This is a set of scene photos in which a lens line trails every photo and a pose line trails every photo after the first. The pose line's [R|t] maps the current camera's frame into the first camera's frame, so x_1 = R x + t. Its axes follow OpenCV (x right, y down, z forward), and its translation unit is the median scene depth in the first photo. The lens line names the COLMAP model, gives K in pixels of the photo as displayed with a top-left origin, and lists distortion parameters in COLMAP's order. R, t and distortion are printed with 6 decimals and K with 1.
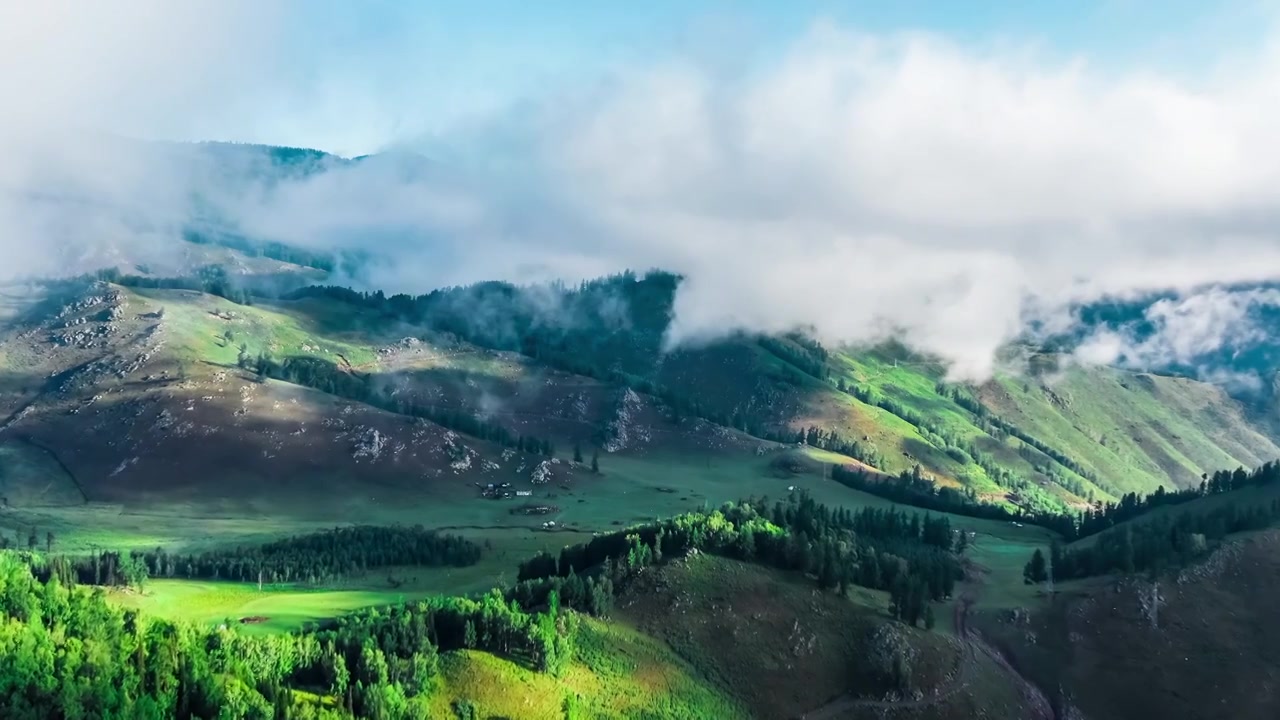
lens RADIAL K [[995.7, 0, 640.0], [0, 995.7, 360.0], [0, 0, 1]] dist [-0.151032, -0.005828]
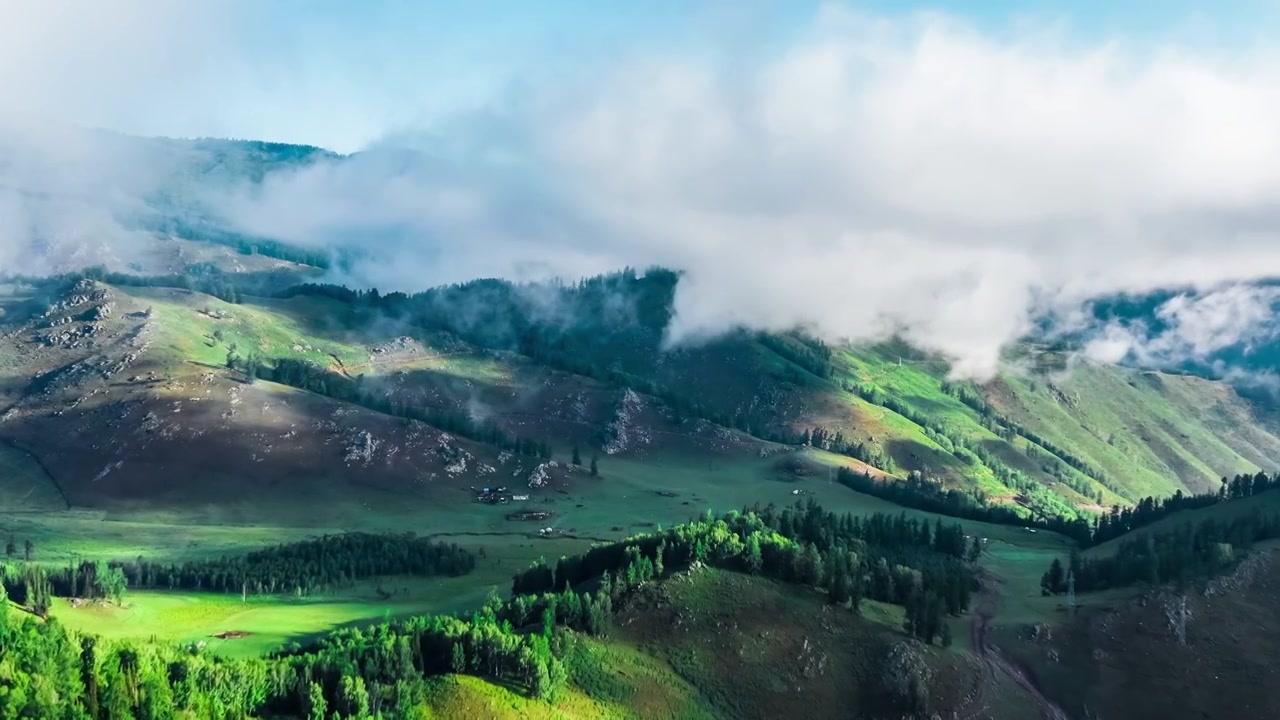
lens RADIAL K [[995.7, 0, 640.0], [0, 995.7, 360.0], [0, 0, 1]] dist [-0.151032, -0.005828]
pose [[0.999999, -0.001202, -0.000282, 0.000195], [0.001203, 0.999995, 0.002956, -0.003520], [0.000278, -0.002956, 0.999996, 0.038255]]
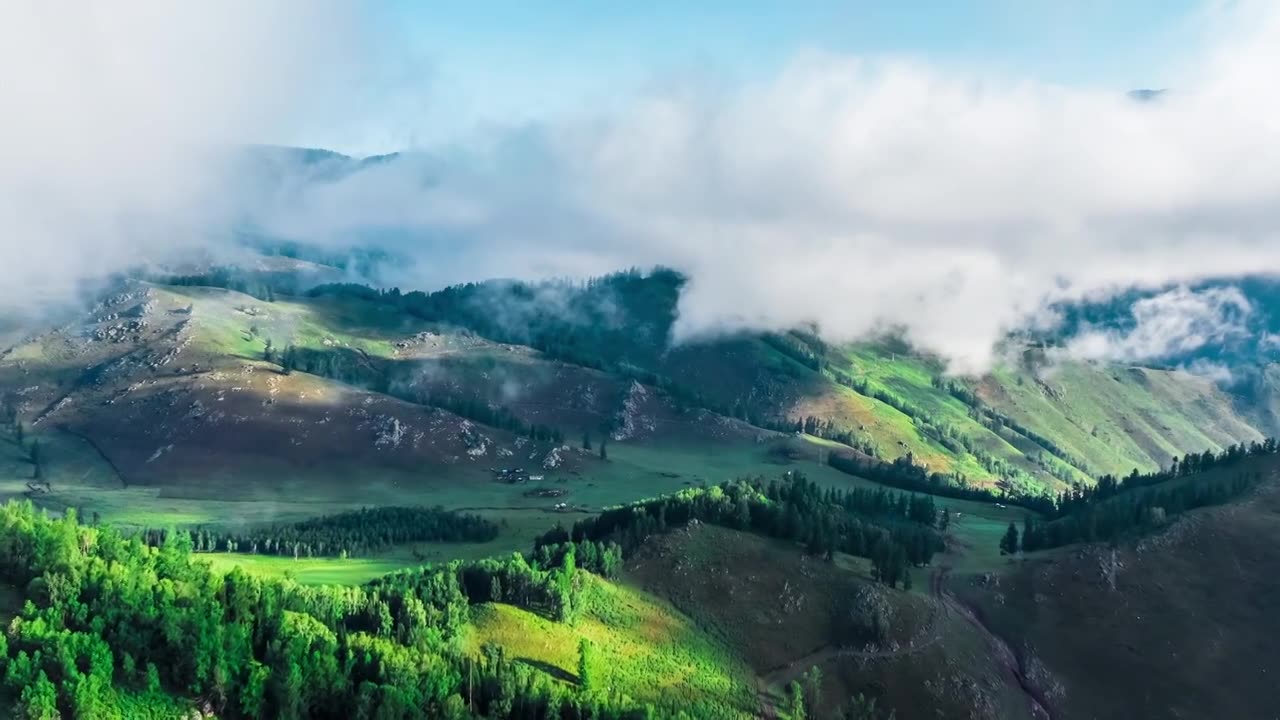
lens RADIAL K [[995.7, 0, 640.0], [0, 995.7, 360.0], [0, 0, 1]] dist [-0.151032, -0.005828]
pose [[0.999983, -0.002067, -0.005492, -0.000124], [0.002081, 0.999995, 0.002521, 0.007038], [0.005487, -0.002532, 0.999982, -0.075023]]
